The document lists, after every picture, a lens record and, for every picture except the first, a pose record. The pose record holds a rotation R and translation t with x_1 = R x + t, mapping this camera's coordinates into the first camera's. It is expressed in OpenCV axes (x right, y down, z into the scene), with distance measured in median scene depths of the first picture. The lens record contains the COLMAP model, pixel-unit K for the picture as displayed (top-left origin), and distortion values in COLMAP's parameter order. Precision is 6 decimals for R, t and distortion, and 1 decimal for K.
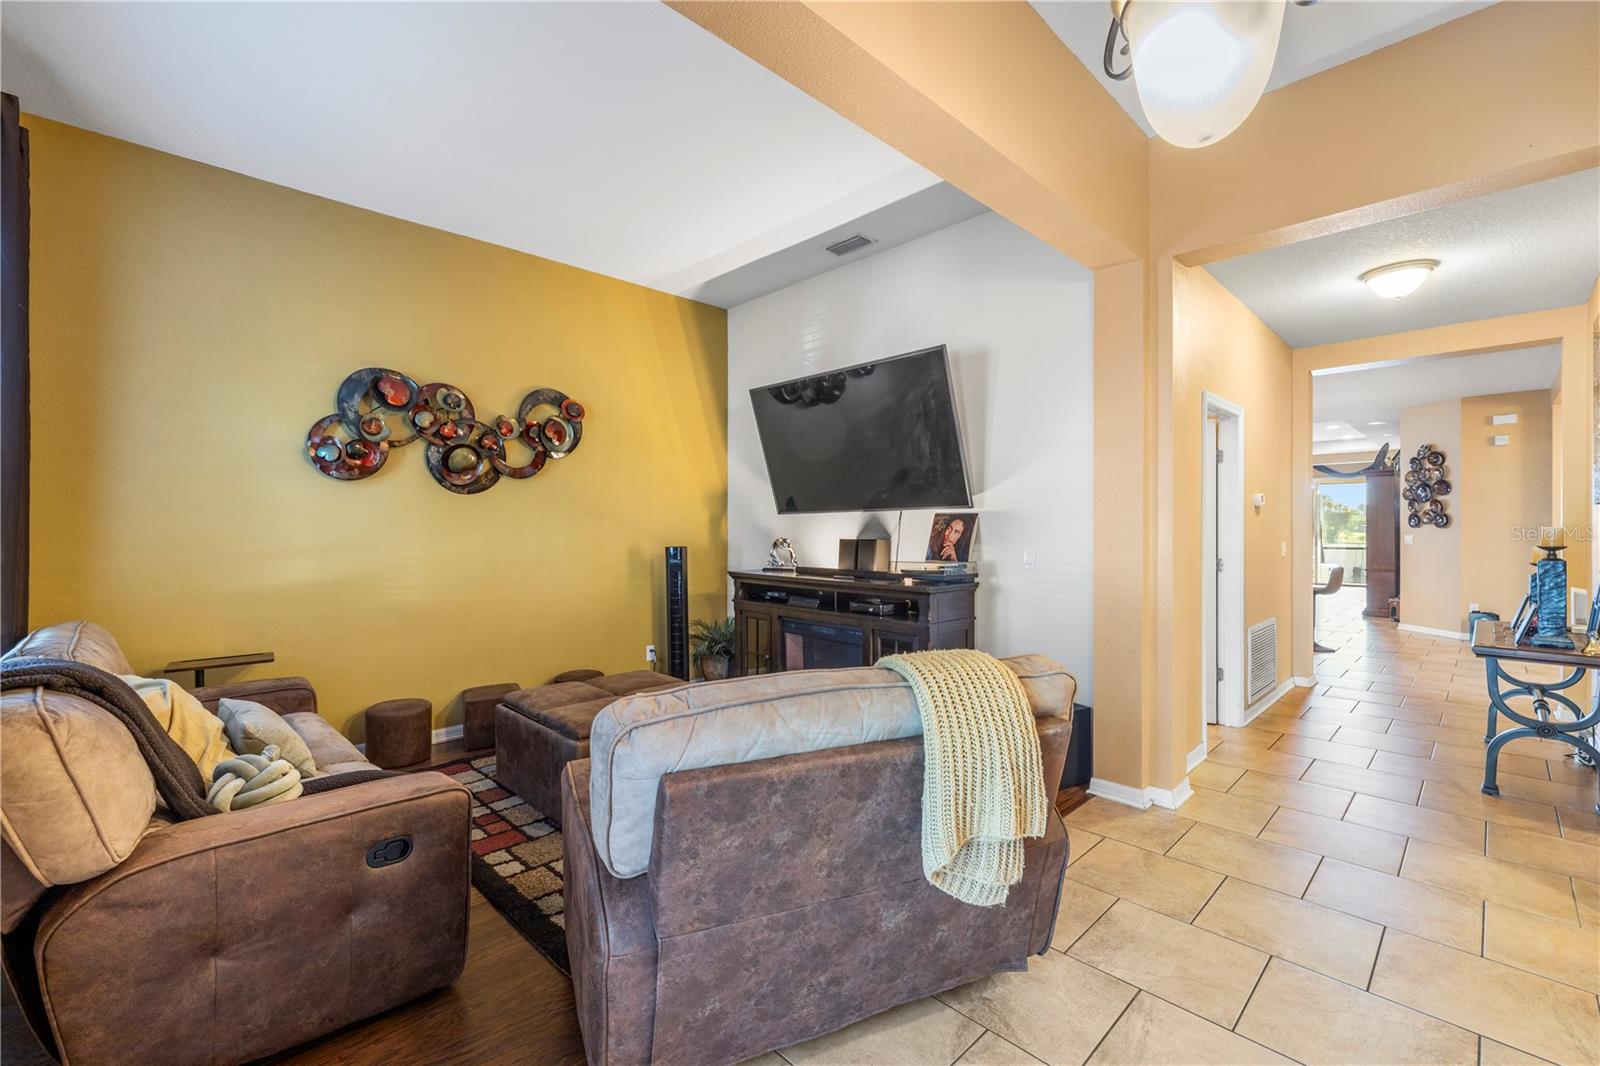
lens RADIAL K [[690.2, 0, 794.1], [0, 690.2, 530.5], [0, 0, 1]] dist [-0.001204, 0.000590]
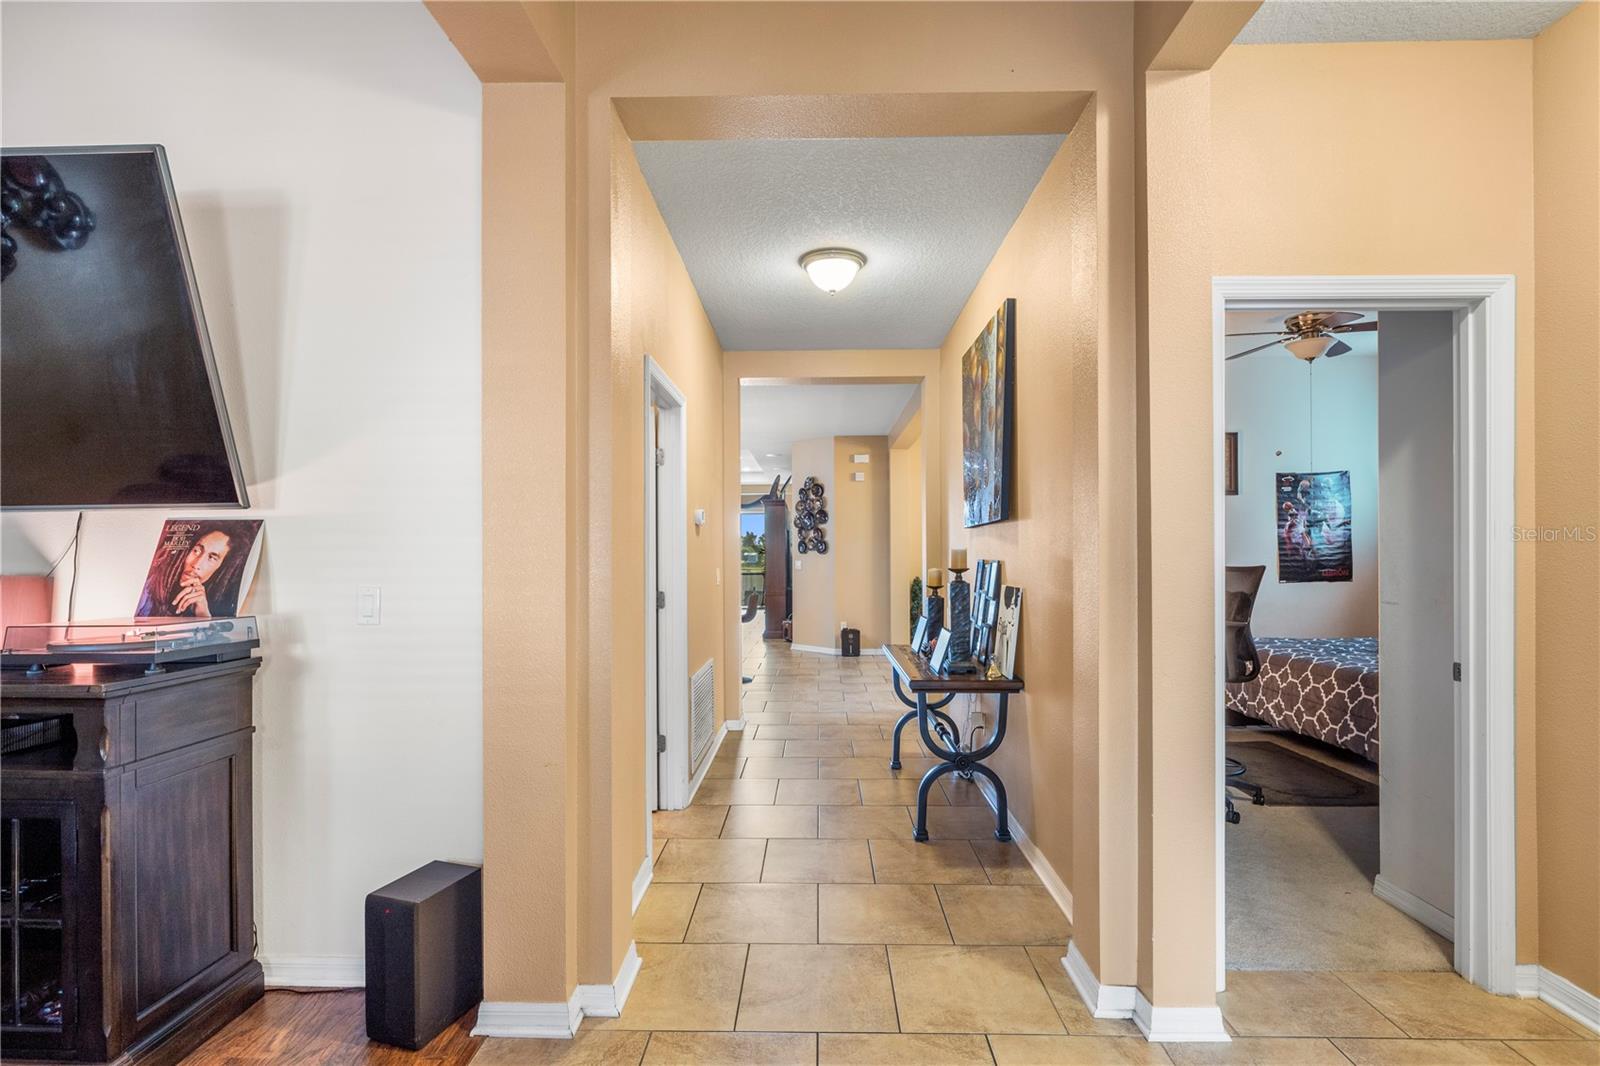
lens RADIAL K [[799.6, 0, 796.8], [0, 799.6, 548.2], [0, 0, 1]] dist [-0.014723, 0.000049]
pose [[0.734234, 0.002251, 0.678892, 0.153121], [0.007658, 0.999903, -0.011597, 0.005605], [-0.678853, 0.013713, 0.734146, 0.298305]]
